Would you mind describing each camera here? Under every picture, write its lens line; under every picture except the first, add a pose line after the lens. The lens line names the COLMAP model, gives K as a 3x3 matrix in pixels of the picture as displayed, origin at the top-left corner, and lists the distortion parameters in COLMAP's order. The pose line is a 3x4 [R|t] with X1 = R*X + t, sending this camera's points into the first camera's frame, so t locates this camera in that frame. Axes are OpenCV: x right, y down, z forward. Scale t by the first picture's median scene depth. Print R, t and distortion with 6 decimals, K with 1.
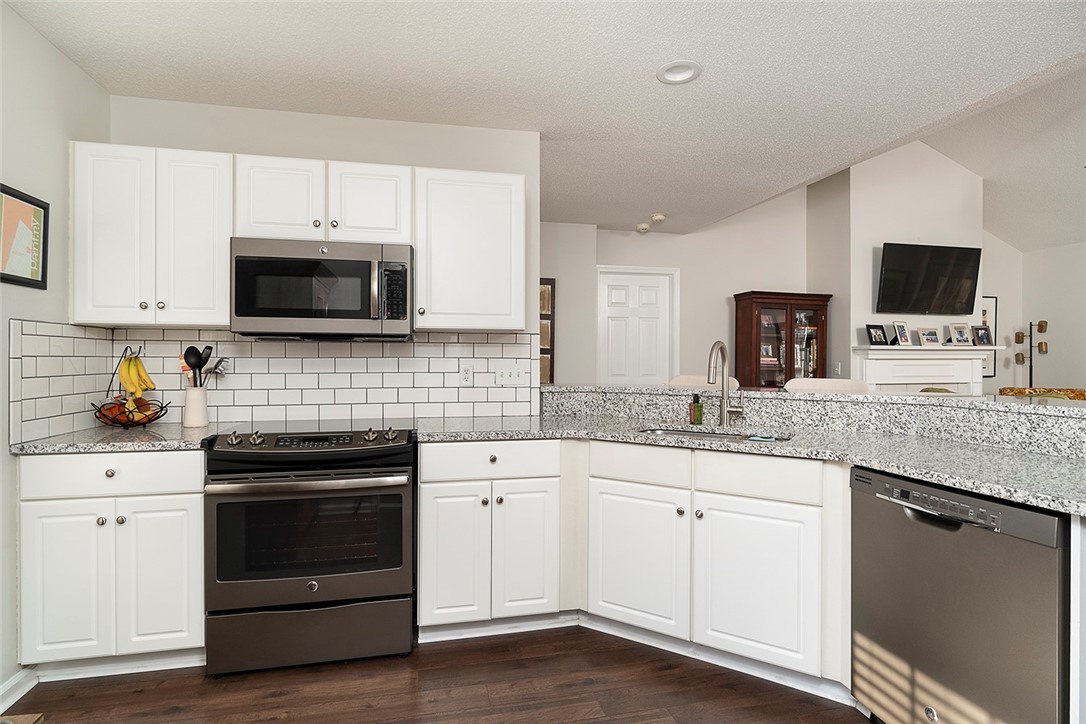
lens RADIAL K [[552.3, 0, 541.5], [0, 552.3, 360.6], [0, 0, 1]] dist [-0.006306, -0.000415]
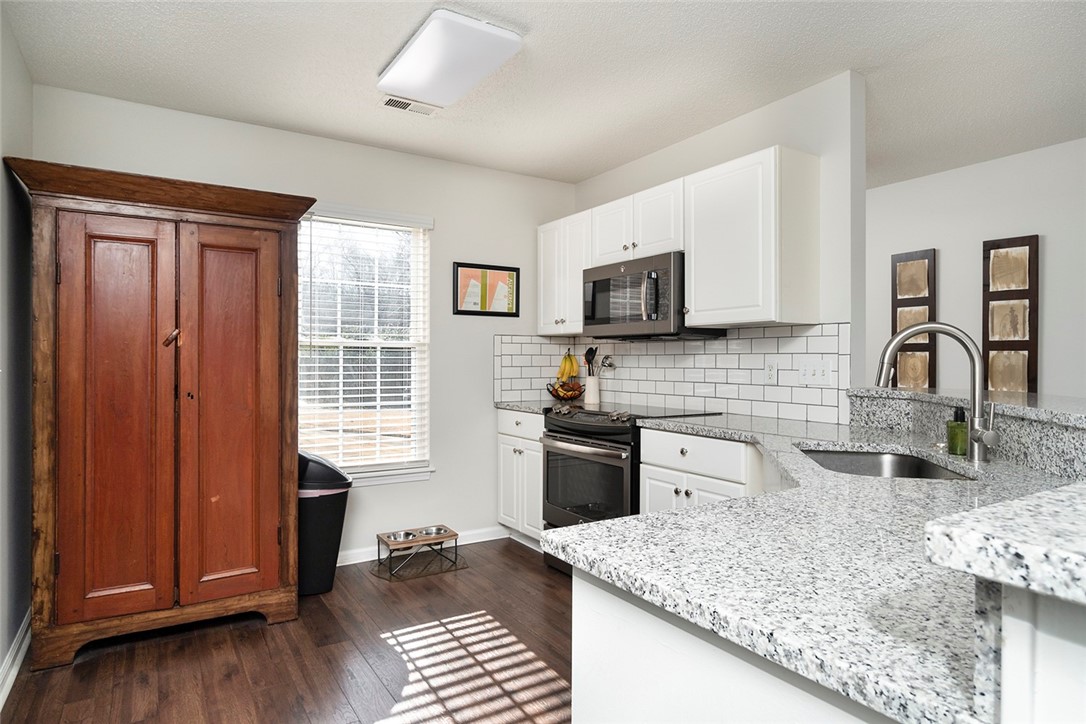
lens RADIAL K [[622.7, 0, 537.3], [0, 622.7, 365.4], [0, 0, 1]] dist [0.000317, -0.000430]
pose [[0.333809, 0.007166, -0.942614, 0.755591], [-0.001798, 0.999974, 0.006965, 0.008703], [0.942639, -0.000630, 0.333813, 0.297002]]
